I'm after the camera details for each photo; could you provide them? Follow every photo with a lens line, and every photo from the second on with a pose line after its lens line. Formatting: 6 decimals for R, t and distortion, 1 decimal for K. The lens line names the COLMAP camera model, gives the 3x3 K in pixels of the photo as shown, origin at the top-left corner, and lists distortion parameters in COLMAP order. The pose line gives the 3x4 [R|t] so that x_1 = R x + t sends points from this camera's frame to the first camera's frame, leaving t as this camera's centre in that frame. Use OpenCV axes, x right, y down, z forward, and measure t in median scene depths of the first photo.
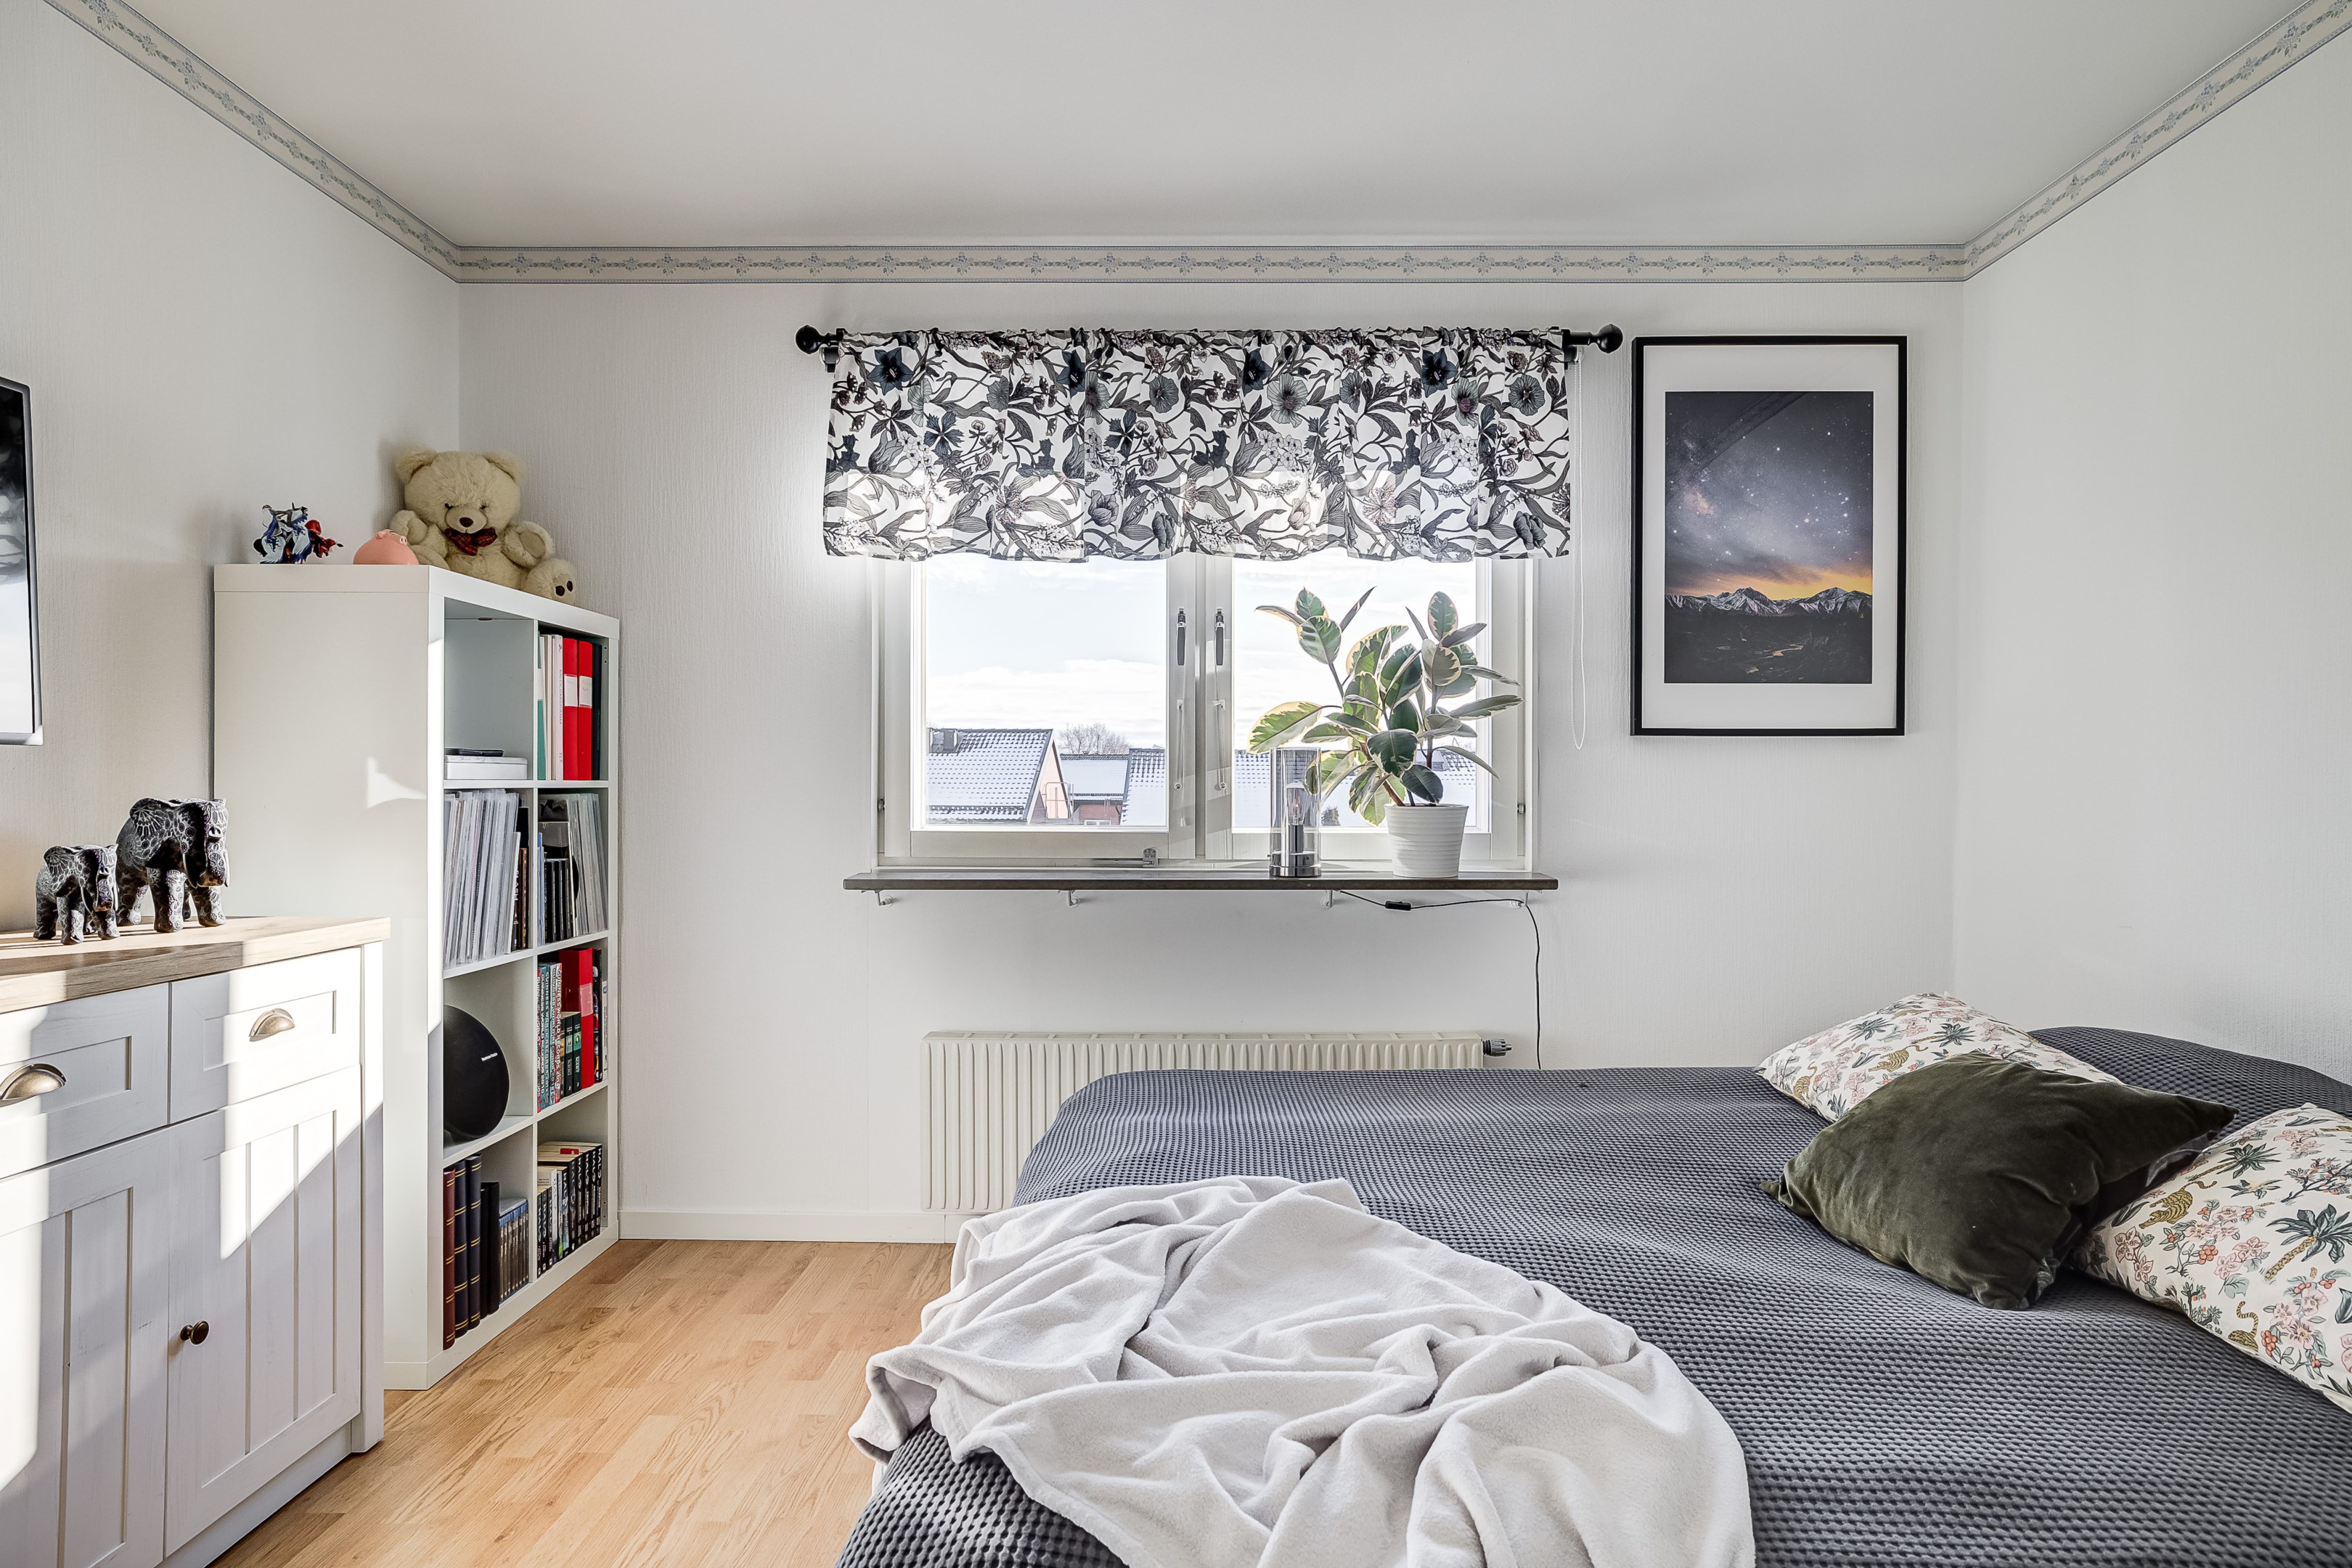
lens RADIAL K [[1353.2, 0, 1176.0], [0, 1353.2, 784.0], [0, 0, 1]] dist [-0.030377, 0.040214]
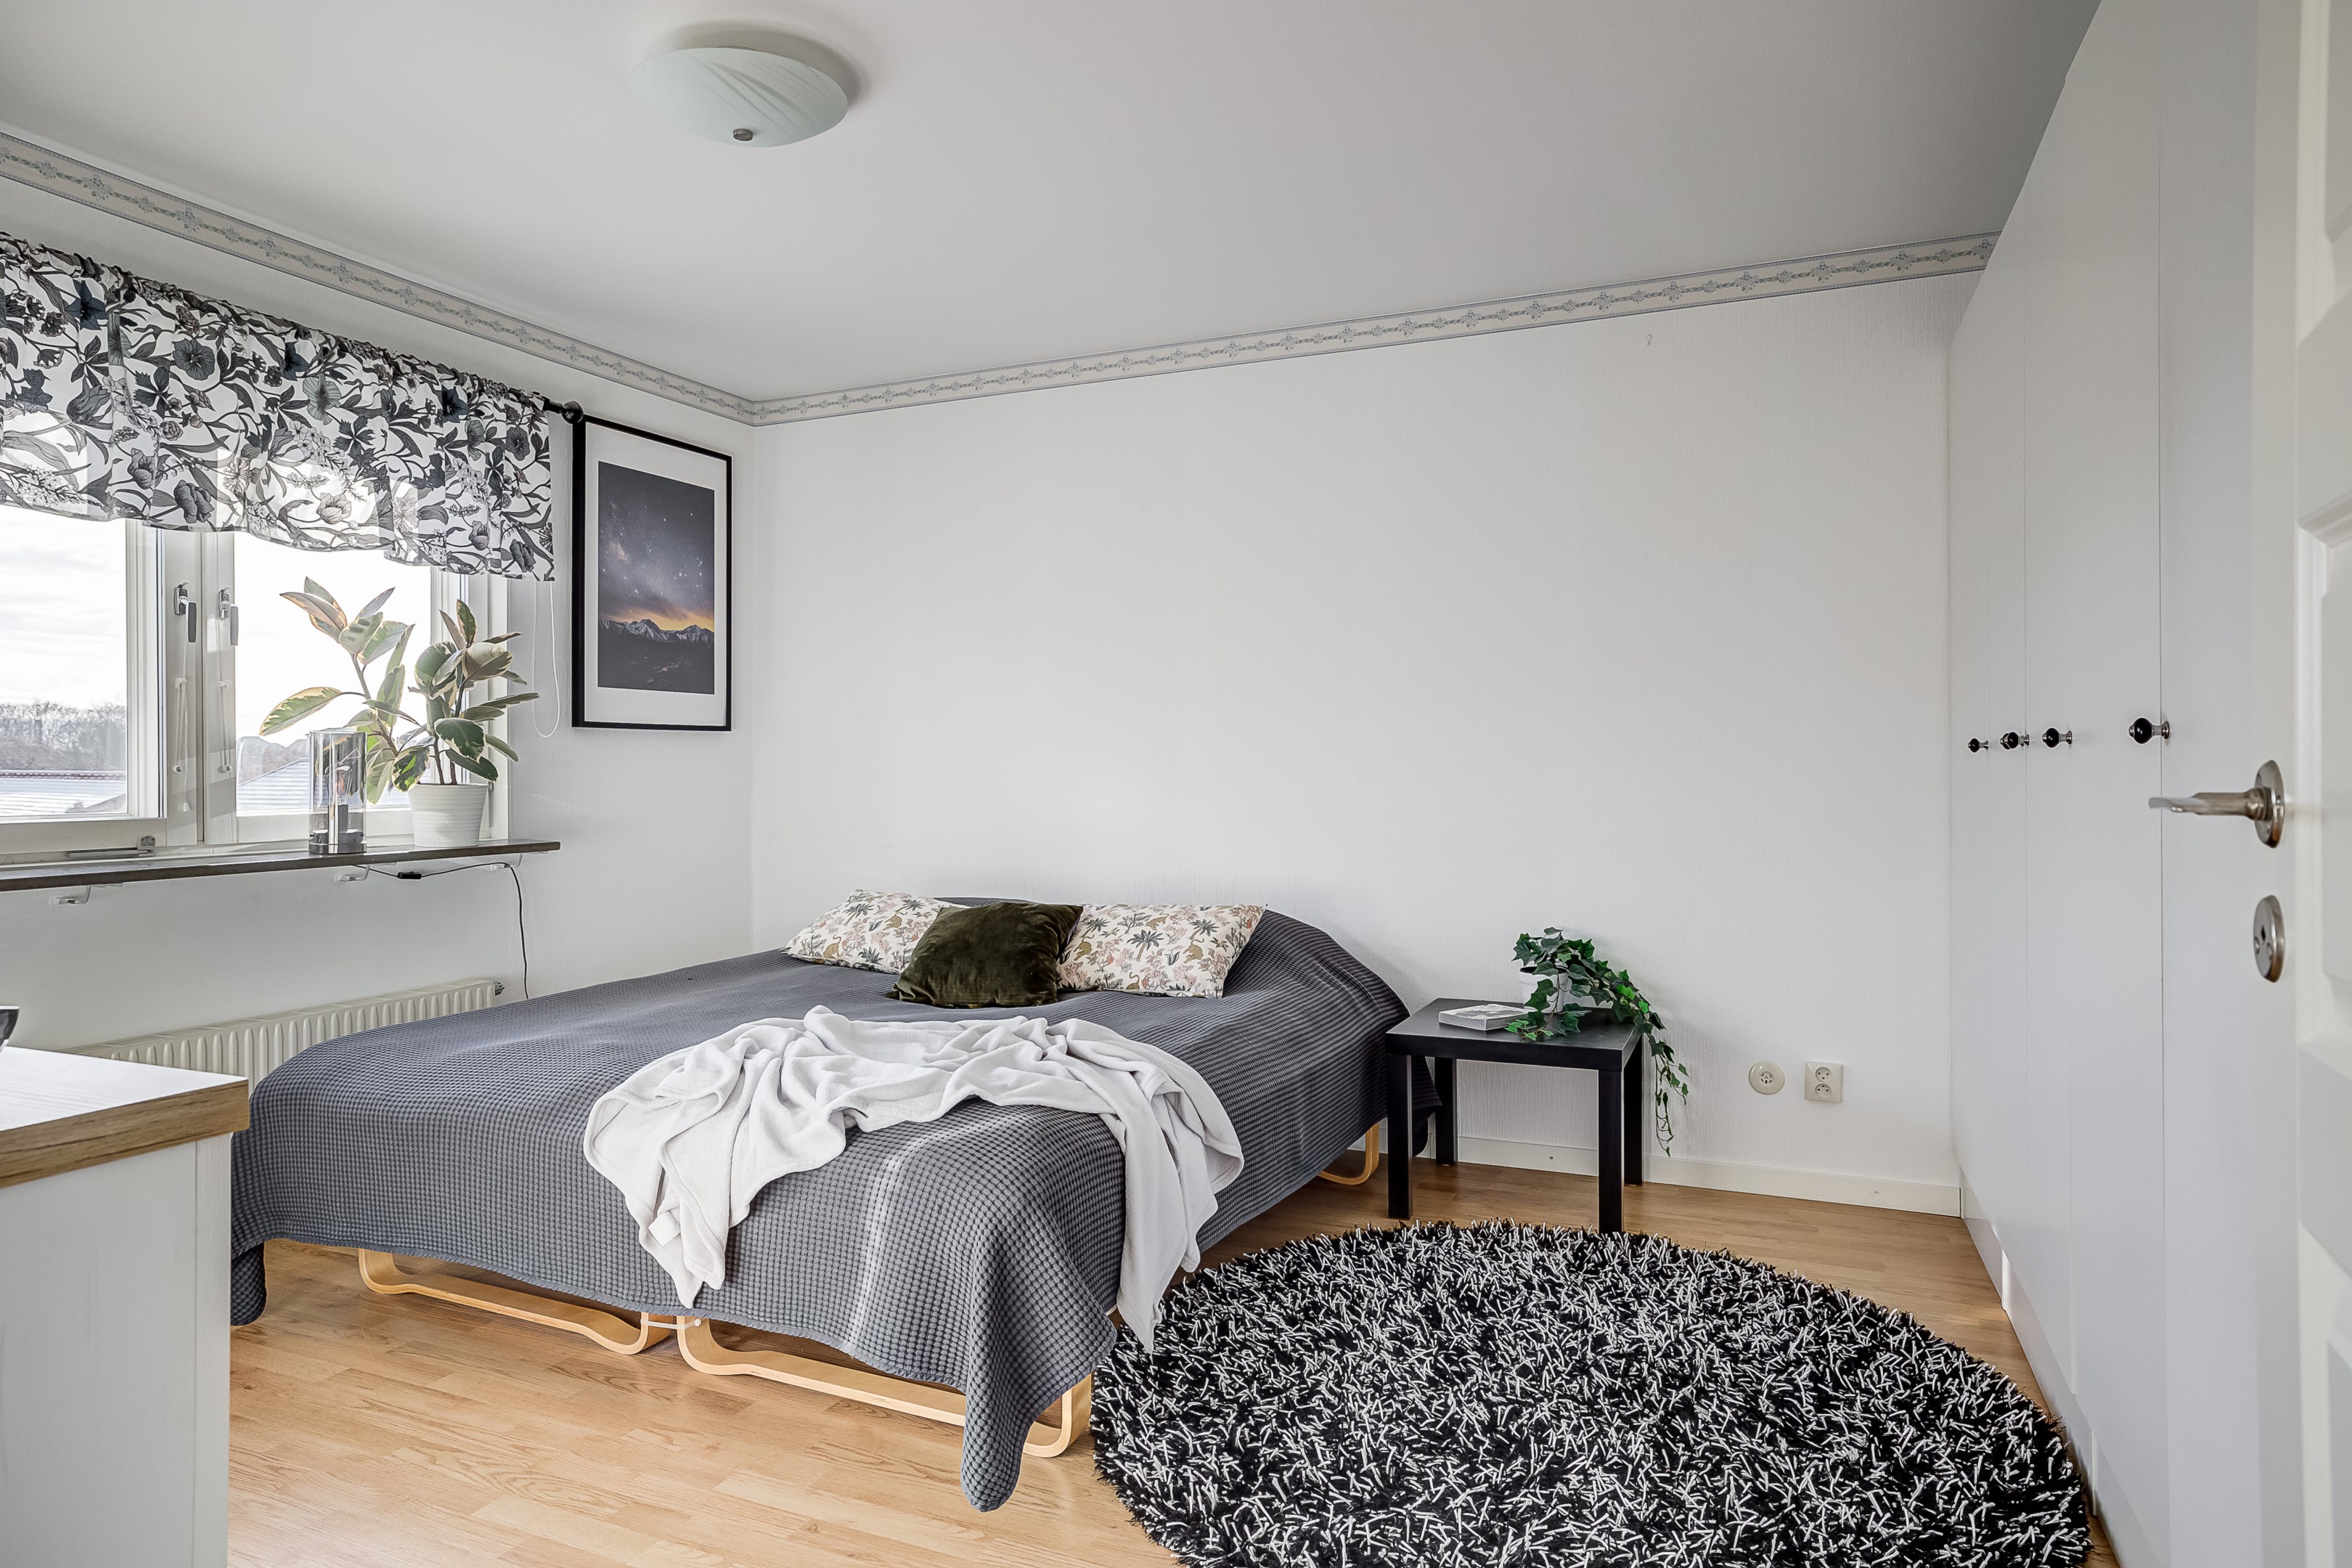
lens RADIAL K [[1353.2, 0, 1176.0], [0, 1353.2, 784.0], [0, 0, 1]] dist [-0.030377, 0.040214]
pose [[0.394644, -0.015752, 0.918699, -0.617682], [0.006525, 0.999876, 0.014341, 0.003254], [-0.918811, 0.000335, 0.394697, -0.017230]]
